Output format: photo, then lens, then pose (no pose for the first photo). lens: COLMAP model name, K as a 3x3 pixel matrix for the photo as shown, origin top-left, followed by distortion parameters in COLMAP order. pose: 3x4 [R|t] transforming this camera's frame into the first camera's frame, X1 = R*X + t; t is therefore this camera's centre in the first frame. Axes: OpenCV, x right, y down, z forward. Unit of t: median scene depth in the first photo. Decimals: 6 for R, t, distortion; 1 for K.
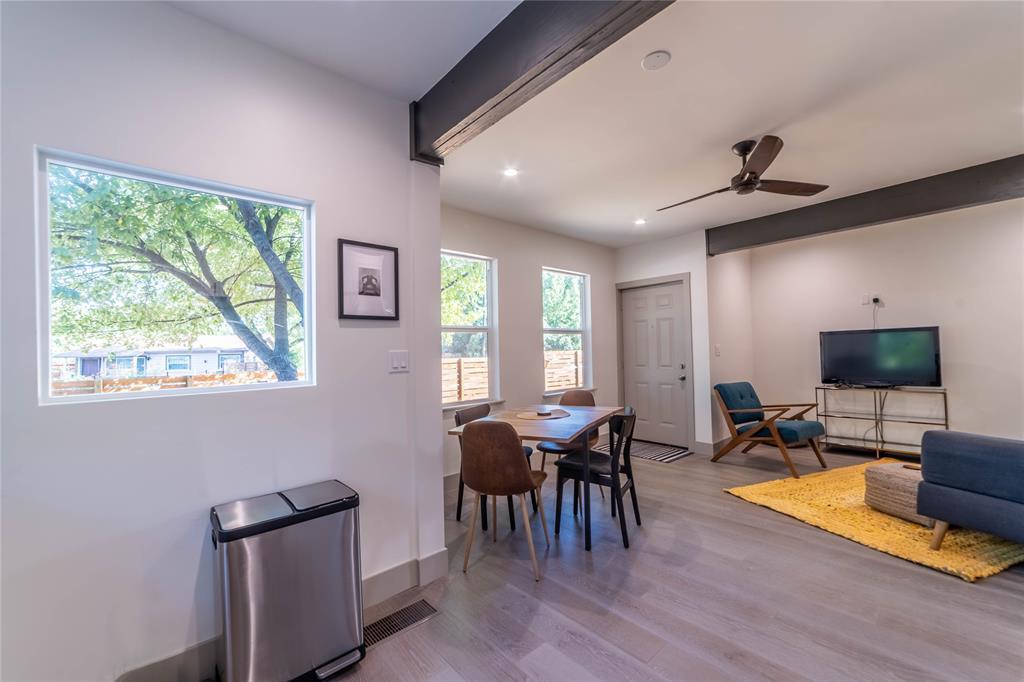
lens RADIAL K [[414.5, 0, 517.8], [0, 414.5, 343.6], [0, 0, 1]] dist [-0.017123, 0.005623]
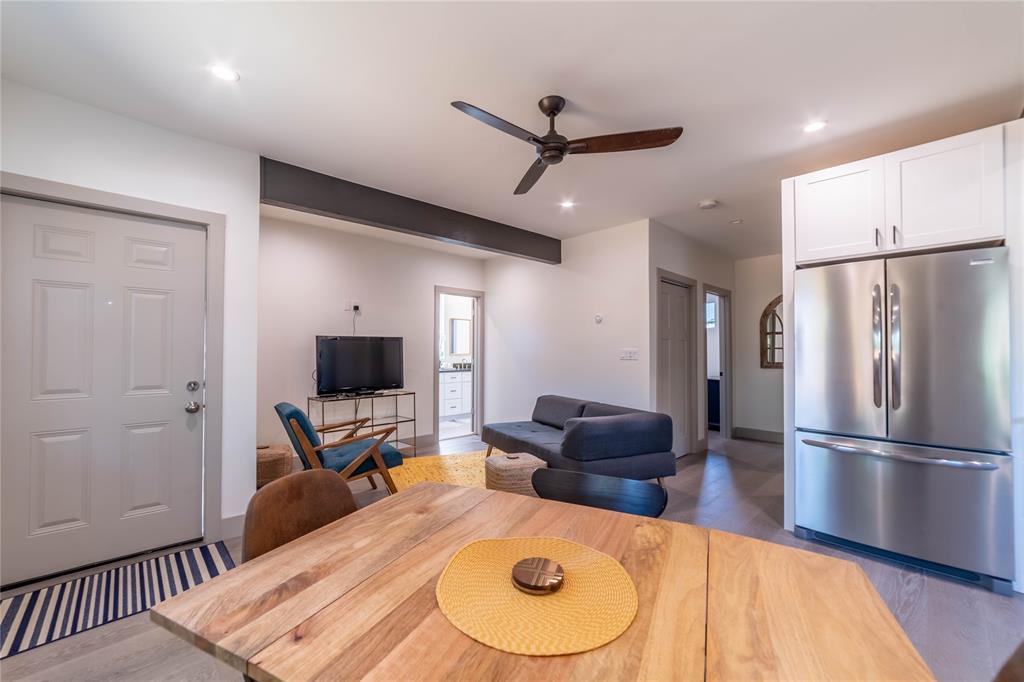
lens RADIAL K [[409.7, 0, 502.7], [0, 409.7, 343.8], [0, 0, 1]] dist [-0.013125, 0.004759]
pose [[-0.021063, 0.037935, 0.999058, -0.155252], [-0.018730, 0.999090, -0.038331, 0.016185], [-0.999603, -0.019520, -0.020333, 0.741537]]
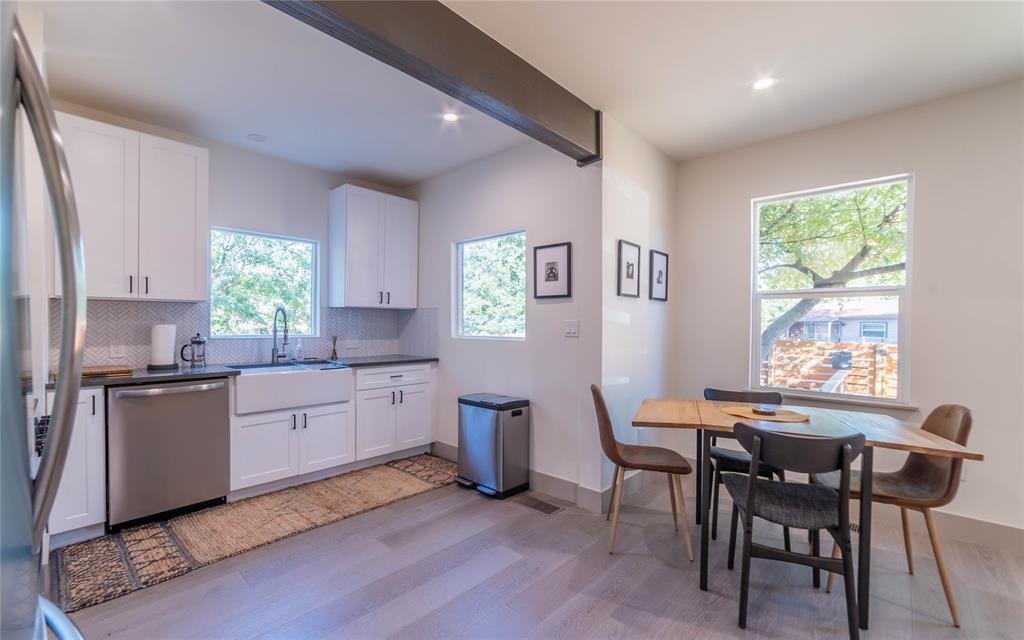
lens RADIAL K [[429.8, 0, 478.2], [0, 429.8, 326.4], [0, 0, 1]] dist [-0.002318, 0.000055]
pose [[0.046435, 0.032901, -0.998379, 0.558171], [0.007686, 0.999416, 0.033293, -0.005691], [0.998892, -0.009219, 0.046155, 0.337933]]
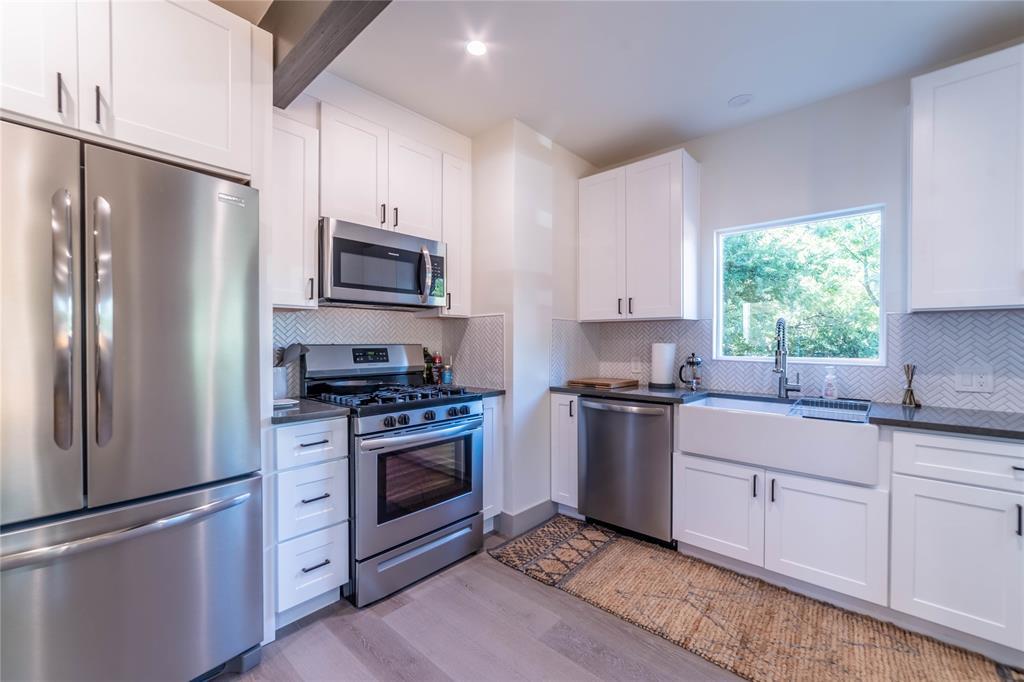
lens RADIAL K [[414.5, 0, 517.8], [0, 414.5, 343.6], [0, 0, 1]] dist [-0.017123, 0.005623]
pose [[-0.993580, 0.020046, -0.111337, 0.137620], [0.021176, 0.999735, -0.008978, 0.012280], [0.111128, -0.011278, -0.993742, 0.504837]]
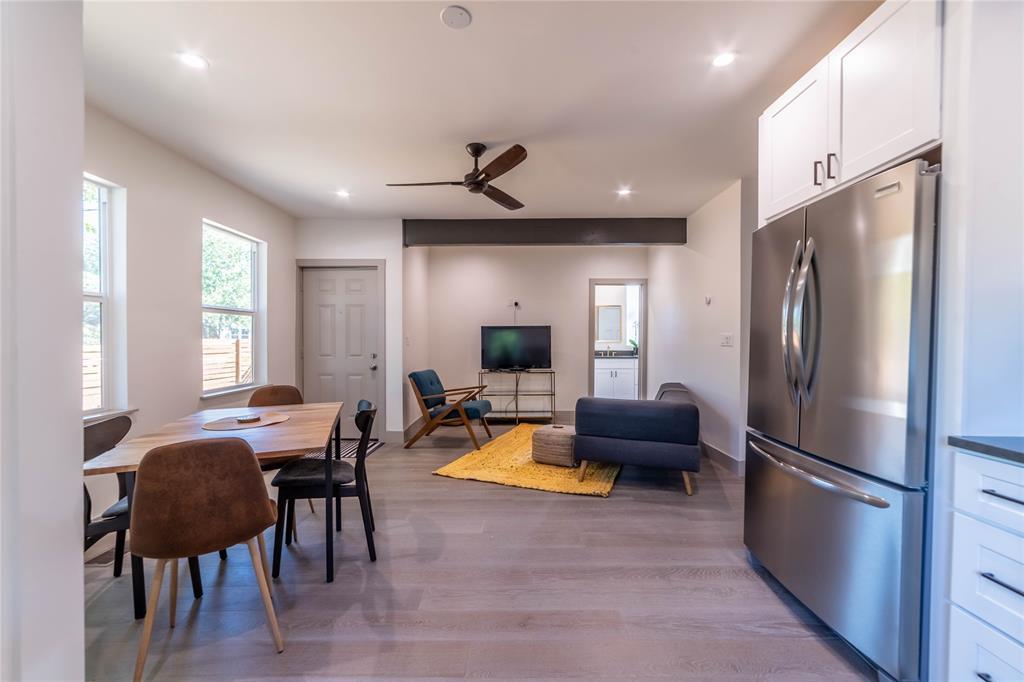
lens RADIAL K [[414.5, 0, 517.8], [0, 414.5, 343.6], [0, 0, 1]] dist [-0.017123, 0.005623]
pose [[0.670243, 0.014235, 0.742005, -0.113214], [-0.029085, 0.999552, 0.007095, 0.012453], [-0.741571, -0.026337, 0.670357, 0.123432]]
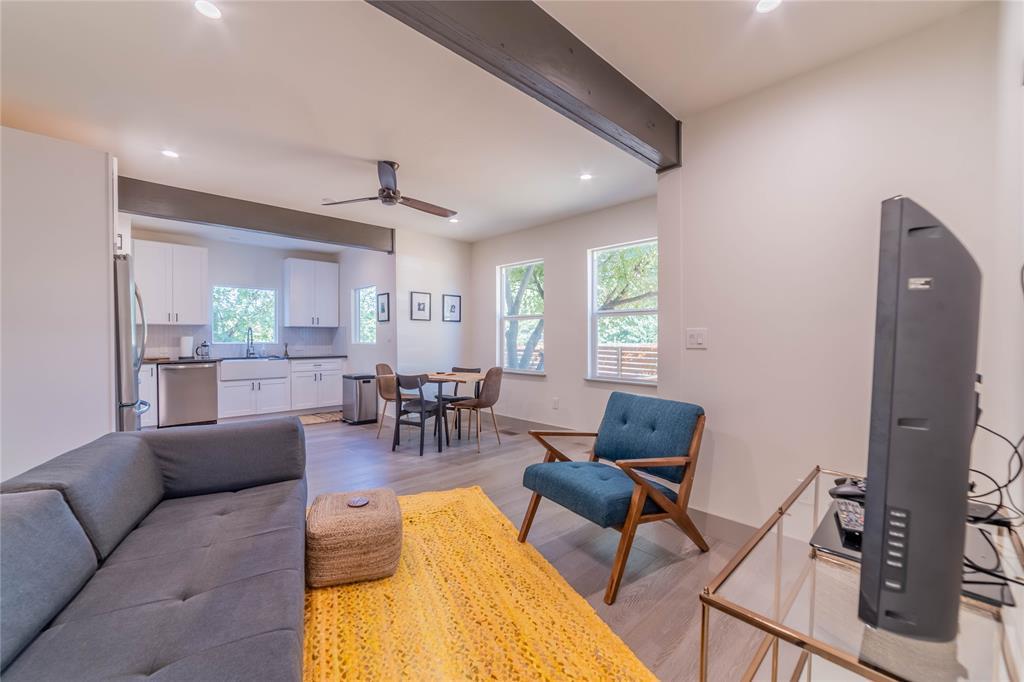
lens RADIAL K [[409.7, 0, 502.7], [0, 409.7, 343.8], [0, 0, 1]] dist [-0.013125, 0.004759]
pose [[0.009791, 0.040493, -0.999132, 1.176333], [0.015636, 0.999051, 0.040643, -0.003566], [0.999830, -0.016020, 0.009148, 0.879054]]
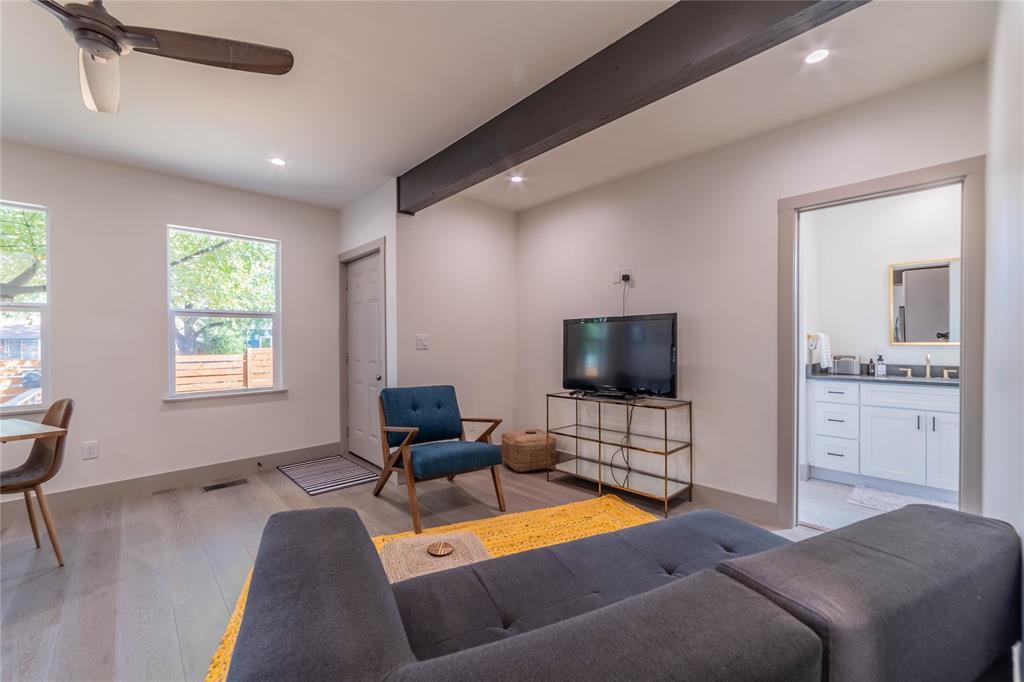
lens RADIAL K [[409.7, 0, 502.7], [0, 409.7, 343.8], [0, 0, 1]] dist [-0.013125, 0.004759]
pose [[0.999765, 0.016396, 0.014203, 0.724457], [-0.016733, 0.999574, 0.023923, -0.000947], [-0.013805, -0.024155, 0.999613, 0.300994]]
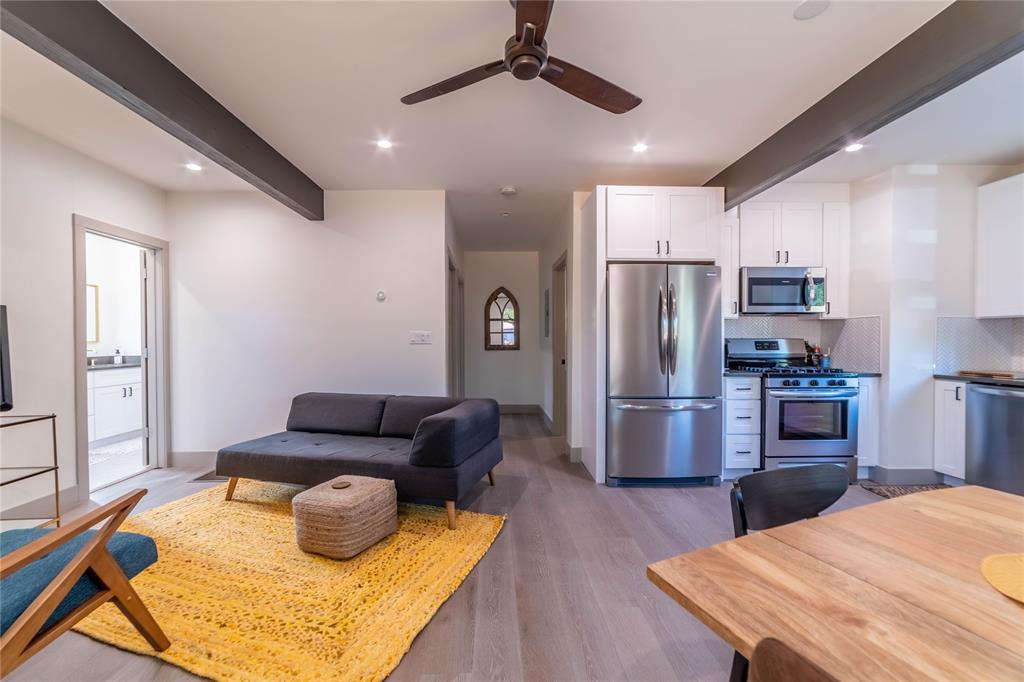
lens RADIAL K [[409.7, 0, 502.7], [0, 409.7, 343.8], [0, 0, 1]] dist [-0.013125, 0.004759]
pose [[-0.759866, 0.012150, 0.649966, 0.134274], [0.005810, 0.999912, -0.011899, 0.022959], [-0.650054, -0.005265, -0.759870, 0.987580]]
